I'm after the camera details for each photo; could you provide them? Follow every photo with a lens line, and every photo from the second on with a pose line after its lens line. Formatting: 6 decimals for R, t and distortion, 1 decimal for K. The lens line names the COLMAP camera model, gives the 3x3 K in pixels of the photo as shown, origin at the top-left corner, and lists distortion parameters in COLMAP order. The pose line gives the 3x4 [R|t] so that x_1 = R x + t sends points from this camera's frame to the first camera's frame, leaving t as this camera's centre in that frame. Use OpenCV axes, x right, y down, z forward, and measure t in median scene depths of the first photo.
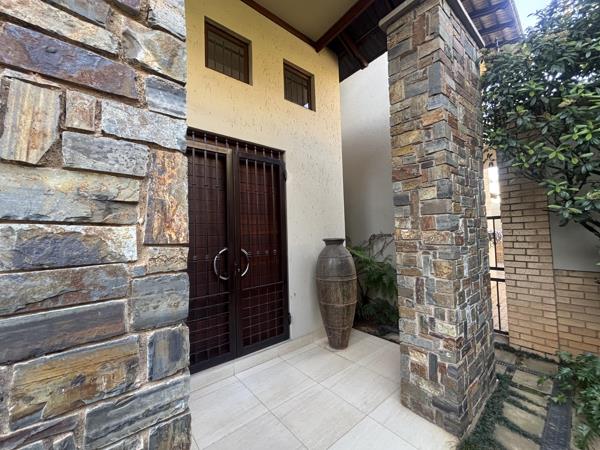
lens RADIAL K [[241.8, 0, 300.0], [0, 241.8, 225.0], [0, 0, 1]] dist [-0.000324, -0.000163]
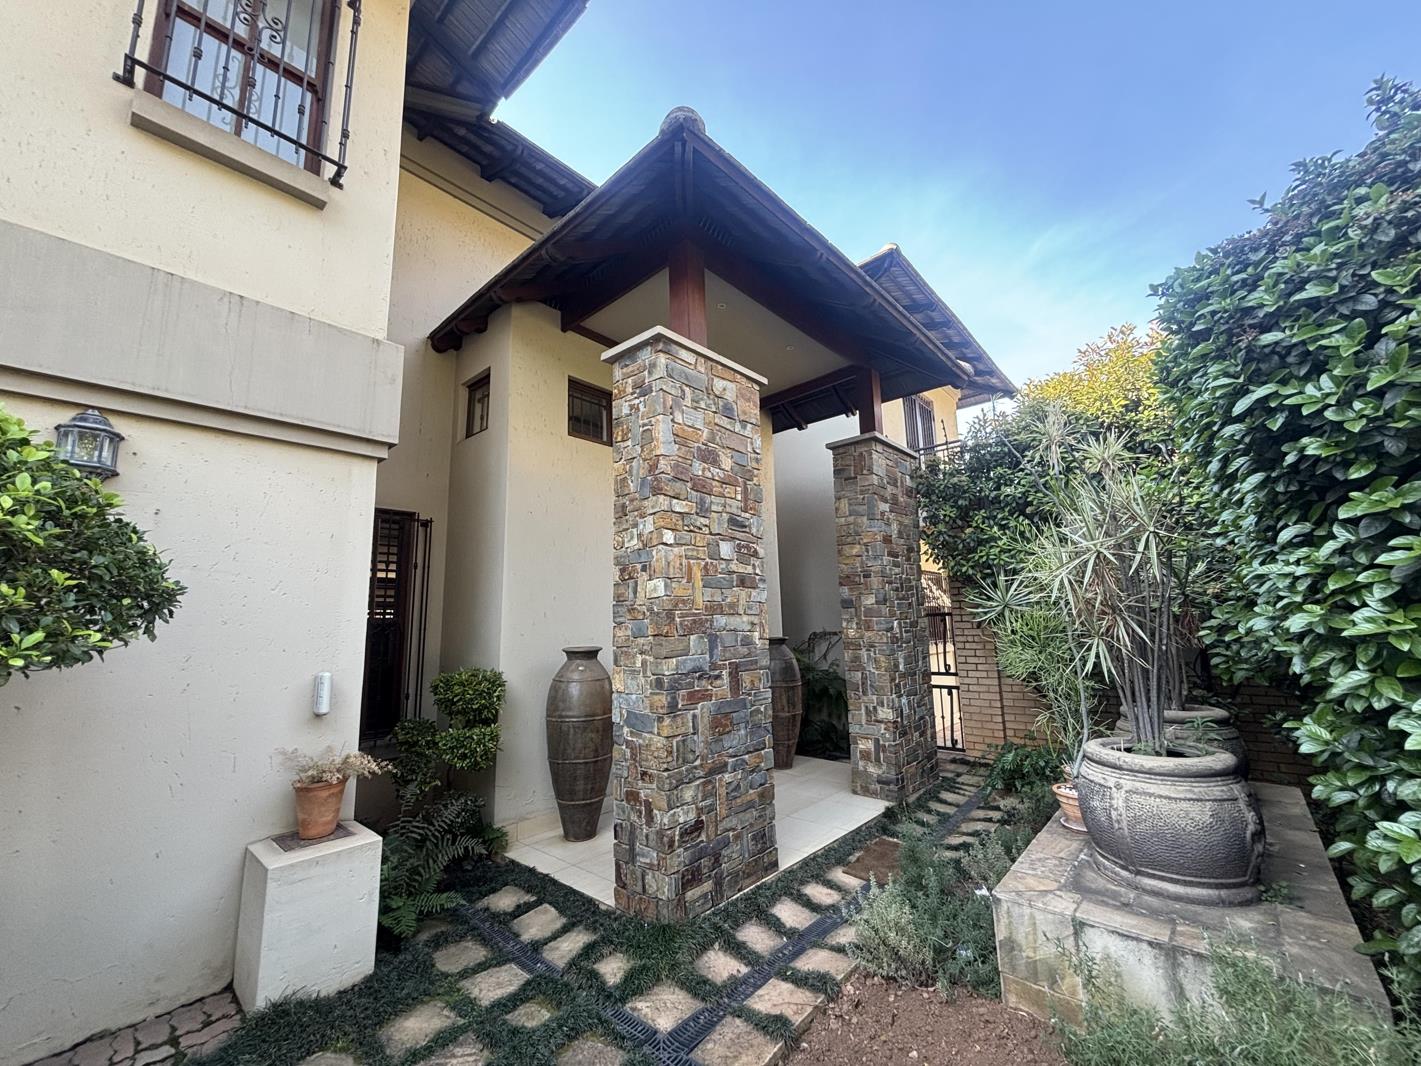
lens RADIAL K [[572.1, 0, 705.9], [0, 572.1, 529.7], [0, 0, 1]] dist [0.008362, -0.000180]
pose [[0.989025, 0.029995, 0.144674, -0.662618], [-0.010481, 0.990953, -0.133800, -0.081848], [-0.147378, 0.130815, 0.980391, -1.642886]]
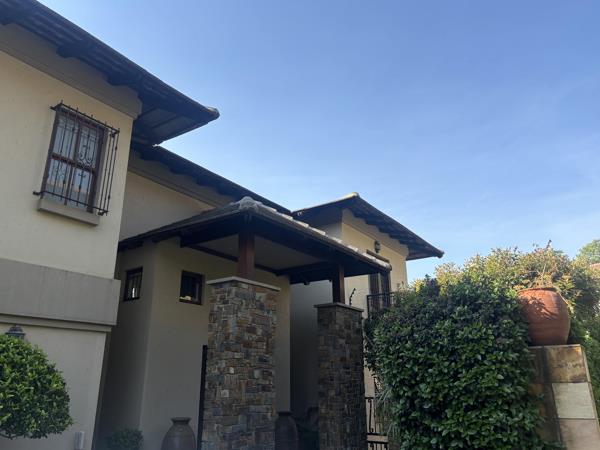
lens RADIAL K [[470.1, 0, 300.0], [0, 470.1, 225.0], [0, 0, 1]] dist [0.054248, -0.107263]
pose [[0.965950, 0.107128, 0.235510, -0.946002], [-0.032443, 0.953221, -0.300529, -0.276698], [-0.256688, 0.282655, 0.924239, -3.365060]]
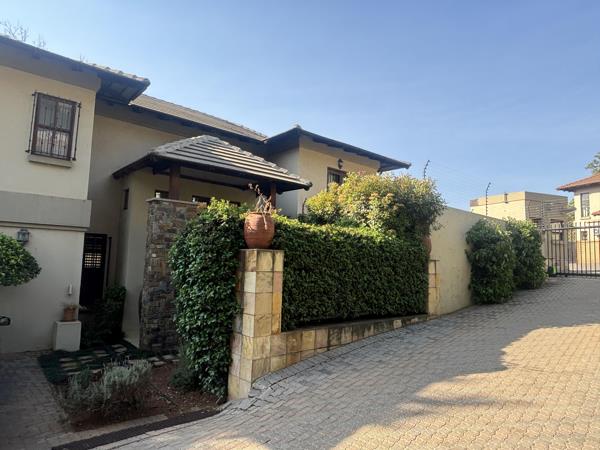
lens RADIAL K [[394.5, 0, 299.7], [0, 394.5, 228.7], [0, 0, 1]] dist [-0.000967, -0.001165]
pose [[0.997945, 0.063707, -0.006867, 1.110239], [-0.063973, 0.996680, -0.050368, -0.464988], [0.003635, 0.050704, 0.998707, -4.375093]]
